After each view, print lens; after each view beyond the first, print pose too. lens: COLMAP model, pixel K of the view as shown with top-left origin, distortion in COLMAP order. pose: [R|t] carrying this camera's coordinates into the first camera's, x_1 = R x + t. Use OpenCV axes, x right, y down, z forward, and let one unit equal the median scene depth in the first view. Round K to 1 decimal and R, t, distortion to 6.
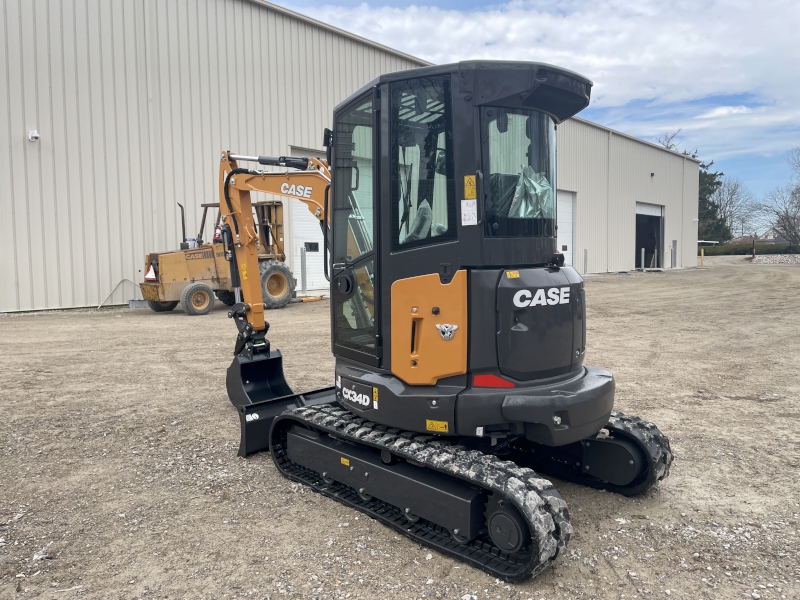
lens RADIAL K [[601.7, 0, 404.4], [0, 601.7, 295.1], [0, 0, 1]] dist [0.081094, -0.098075]
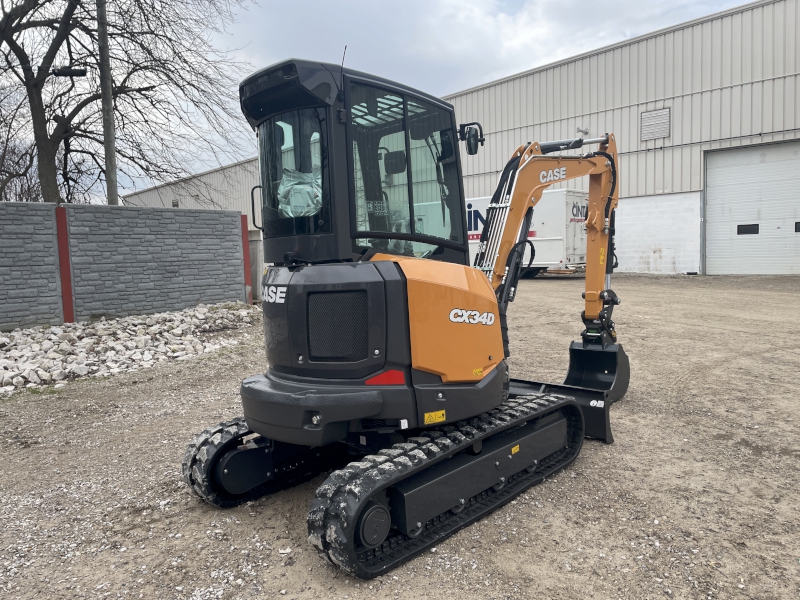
lens RADIAL K [[601.7, 0, 401.0], [0, 601.7, 300.1], [0, 0, 1]] dist [0.081094, -0.098075]
pose [[-0.017191, 0.089295, -0.995857, 1.188086], [-0.029466, 0.995526, 0.089774, -0.081897], [0.999418, 0.030887, -0.014483, 1.147364]]
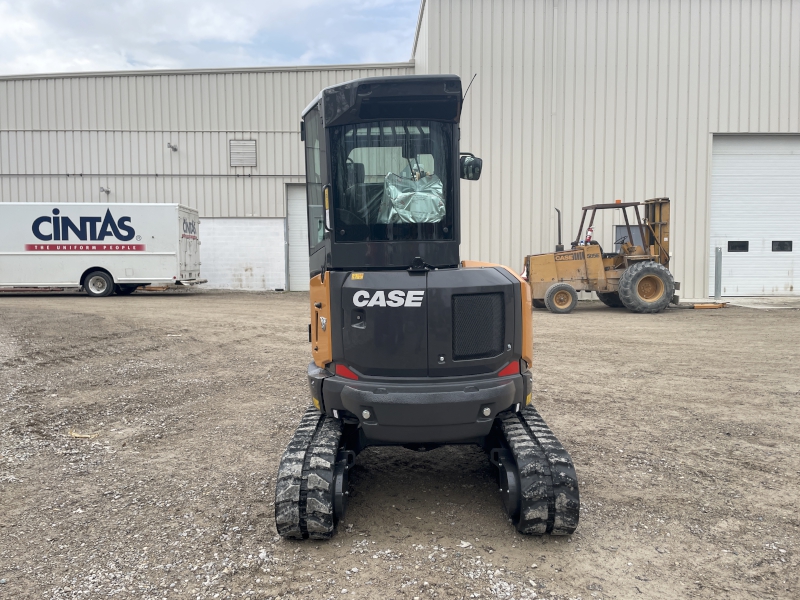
lens RADIAL K [[601.7, 0, 395.5], [0, 601.7, 296.2], [0, 0, 1]] dist [0.081094, -0.098075]
pose [[0.681370, 0.048105, -0.730357, 0.922793], [-0.047826, 0.998632, 0.021157, -0.022015], [0.730375, 0.020514, 0.682738, 0.276423]]
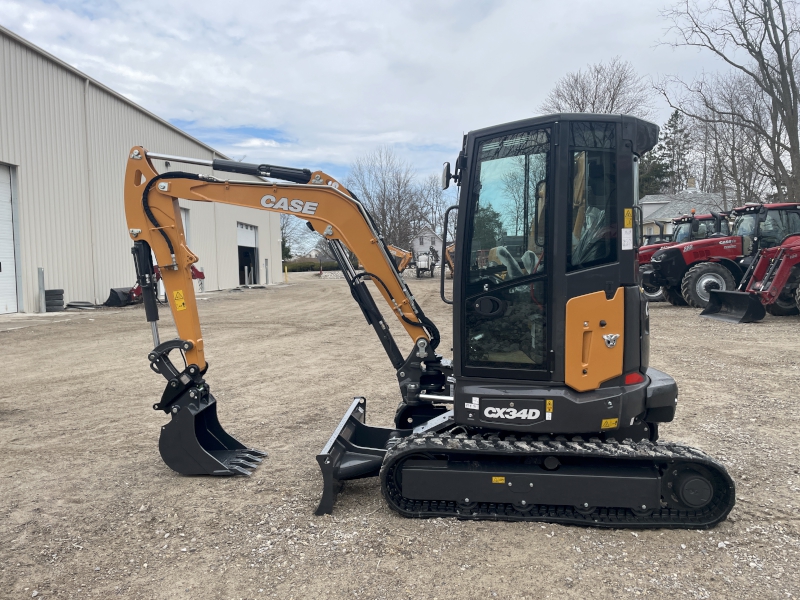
lens RADIAL K [[601.7, 0, 400.5], [0, 601.7, 296.3], [0, 0, 1]] dist [0.081094, -0.098075]
pose [[0.766685, -0.039342, 0.640817, -0.899915], [0.056455, 0.998386, -0.006249, -0.037181], [-0.639536, 0.040968, 0.767669, 0.323613]]
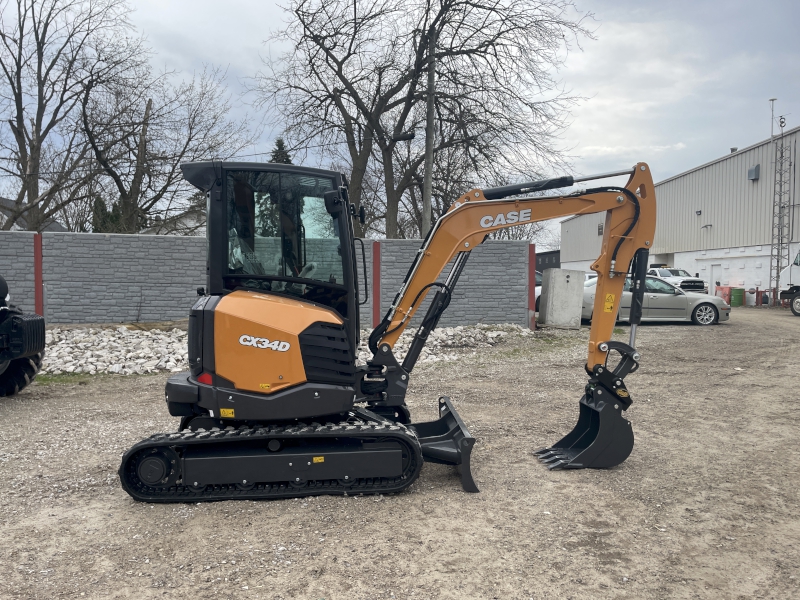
lens RADIAL K [[601.7, 0, 393.9], [0, 601.7, 300.7], [0, 0, 1]] dist [0.081094, -0.098075]
pose [[-0.698900, 0.033093, -0.714453, 0.942510], [-0.040938, 0.995440, 0.086154, -0.175540], [0.714047, 0.089461, -0.694359, 2.267288]]
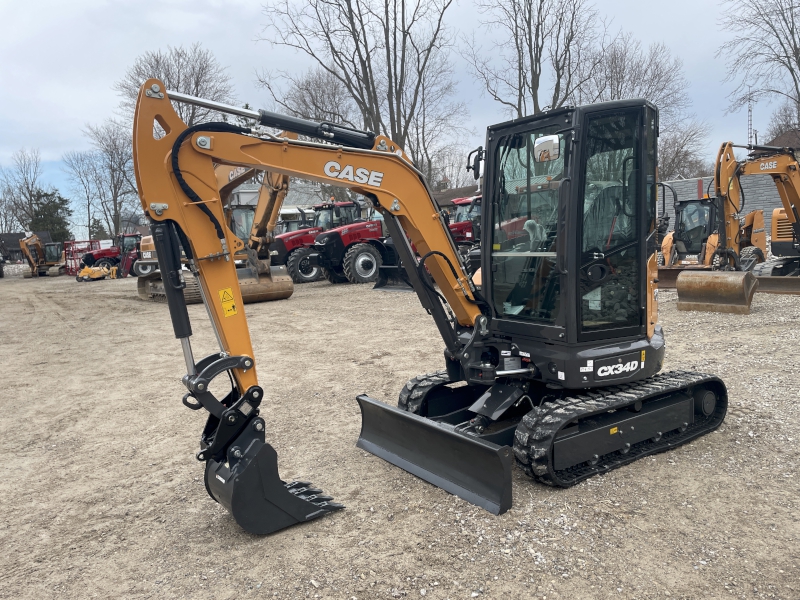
lens RADIAL K [[601.7, 0, 396.3], [0, 601.7, 298.4], [0, 0, 1]] dist [0.081094, -0.098075]
pose [[0.195170, -0.104607, 0.975175, -1.293332], [0.128859, 0.988412, 0.080237, -0.111404], [-0.972267, 0.110000, 0.206388, 1.177517]]
